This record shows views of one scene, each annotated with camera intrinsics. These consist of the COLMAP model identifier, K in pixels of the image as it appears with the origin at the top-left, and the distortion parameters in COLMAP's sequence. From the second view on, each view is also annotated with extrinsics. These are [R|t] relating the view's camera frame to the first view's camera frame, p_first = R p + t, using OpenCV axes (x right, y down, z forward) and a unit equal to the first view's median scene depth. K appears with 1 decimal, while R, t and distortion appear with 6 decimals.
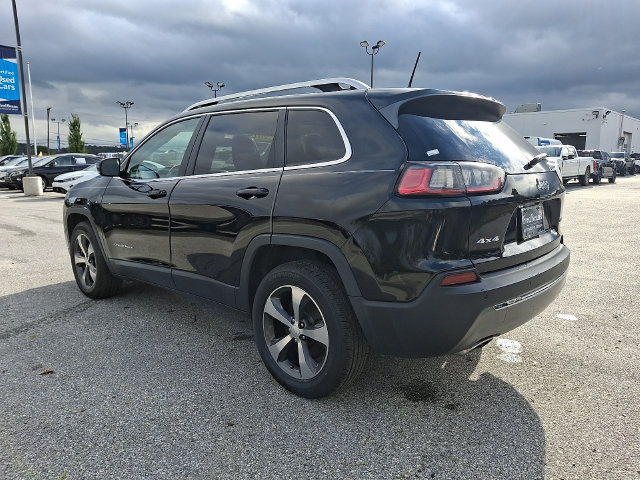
lens RADIAL K [[491.9, 0, 320.3], [0, 491.9, 243.6], [0, 0, 1]] dist [0.012050, -0.029808]
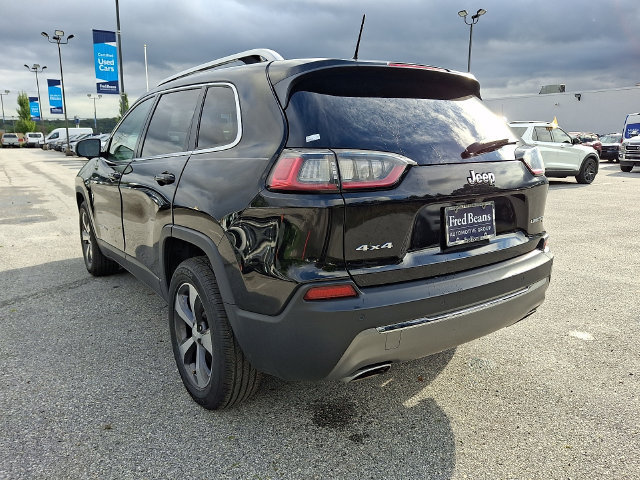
lens RADIAL K [[491.9, 0, 319.6], [0, 491.9, 235.1], [0, 0, 1]] dist [0.012050, -0.029808]
pose [[0.977827, 0.044584, -0.204611, 0.330586], [-0.038685, 0.998715, 0.032743, -0.039235], [0.205808, -0.024102, 0.978295, 0.152442]]
